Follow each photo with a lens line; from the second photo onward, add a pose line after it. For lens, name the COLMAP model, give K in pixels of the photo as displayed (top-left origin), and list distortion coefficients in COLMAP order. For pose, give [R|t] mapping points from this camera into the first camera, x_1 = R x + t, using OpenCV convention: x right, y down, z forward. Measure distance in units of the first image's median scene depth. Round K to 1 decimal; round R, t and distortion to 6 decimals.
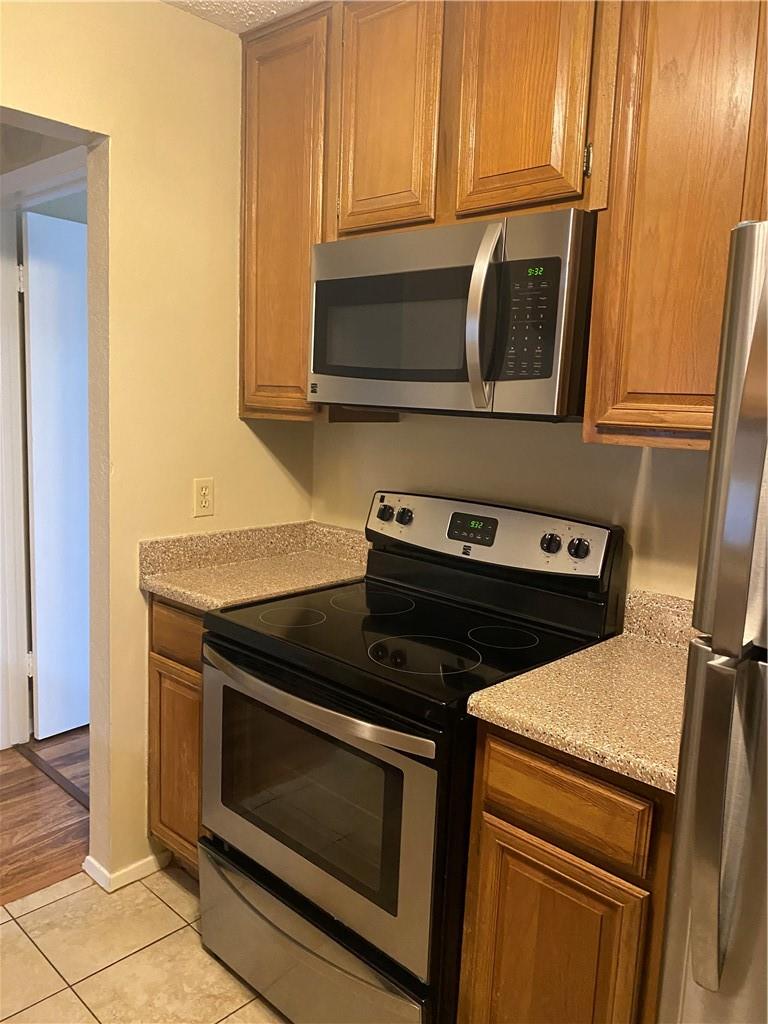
lens RADIAL K [[783.0, 0, 392.4], [0, 783.0, 505.4], [0, 0, 1]] dist [0.030506, -0.029718]
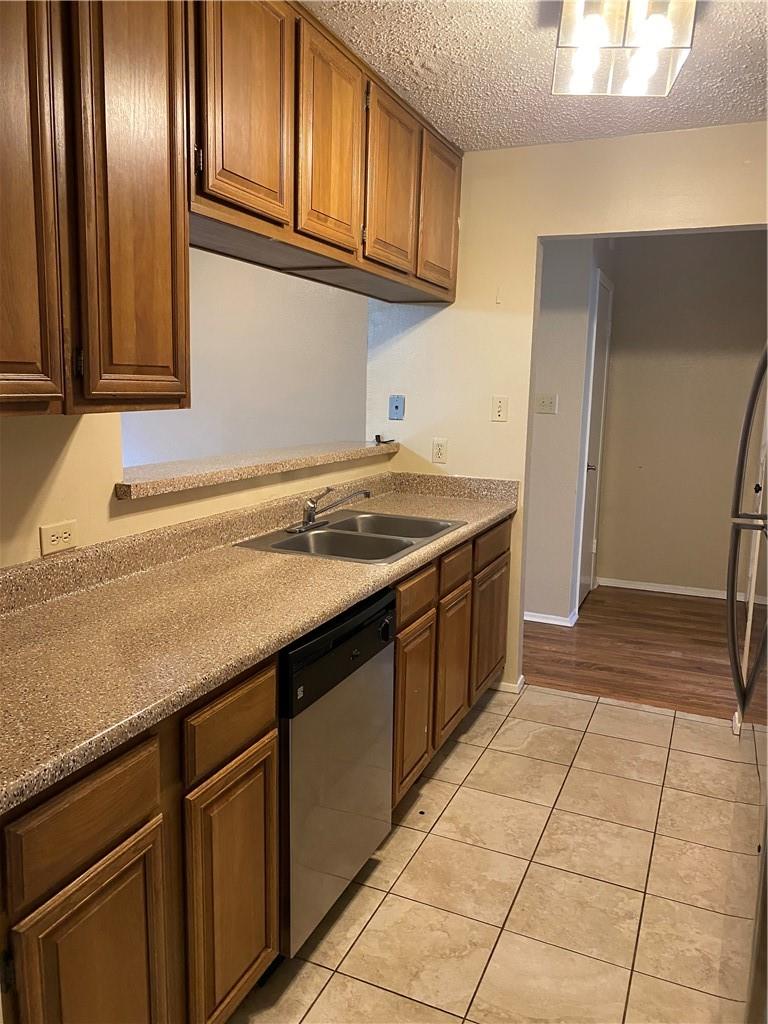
lens RADIAL K [[783.0, 0, 376.5], [0, 783.0, 509.8], [0, 0, 1]] dist [0.030506, -0.029718]
pose [[0.343891, 0.120975, -0.931184, 0.744864], [-0.138068, 0.987402, 0.077290, 0.057059], [0.928804, 0.101987, 0.356262, -0.190234]]
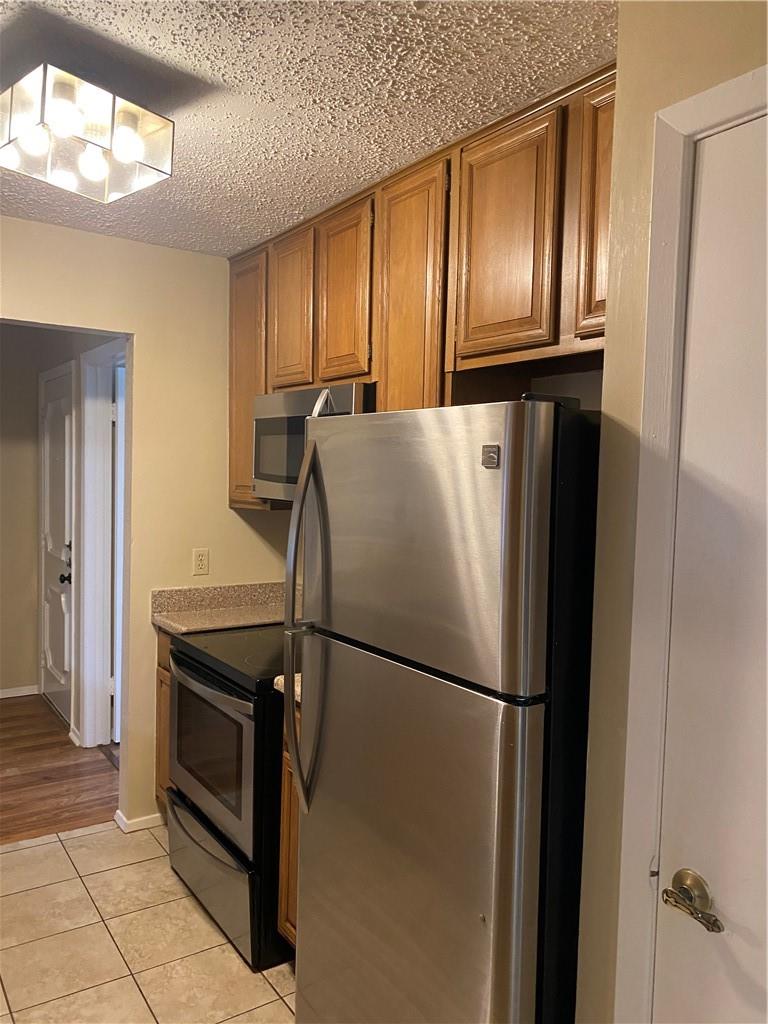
lens RADIAL K [[783.0, 0, 391.2], [0, 783.0, 509.6], [0, 0, 1]] dist [0.030506, -0.029718]
pose [[0.977895, -0.007626, -0.208957, 0.438880], [-0.012390, 0.995466, -0.094313, 0.027604], [0.208729, 0.094817, 0.973366, -0.378341]]
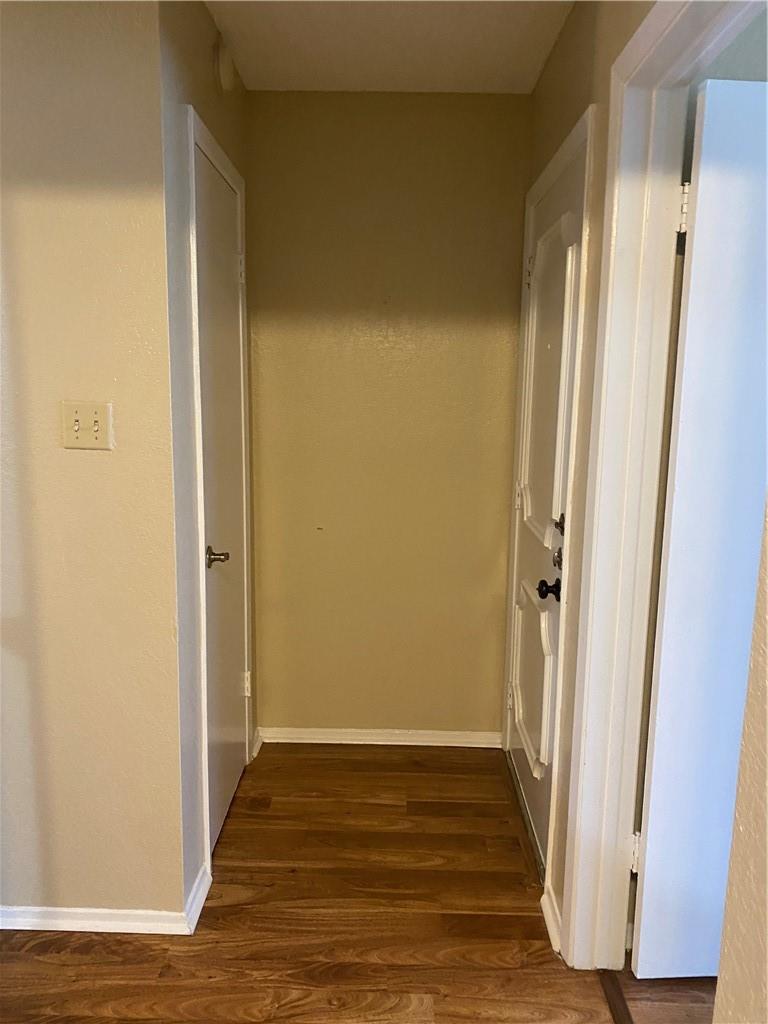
lens RADIAL K [[783.0, 0, 393.7], [0, 783.0, 512.3], [0, 0, 1]] dist [0.030506, -0.029718]
pose [[0.687424, 0.090840, -0.720553, -0.247035], [-0.091611, 0.995068, 0.038049, -0.095035], [0.720456, 0.039855, 0.692355, 0.618922]]
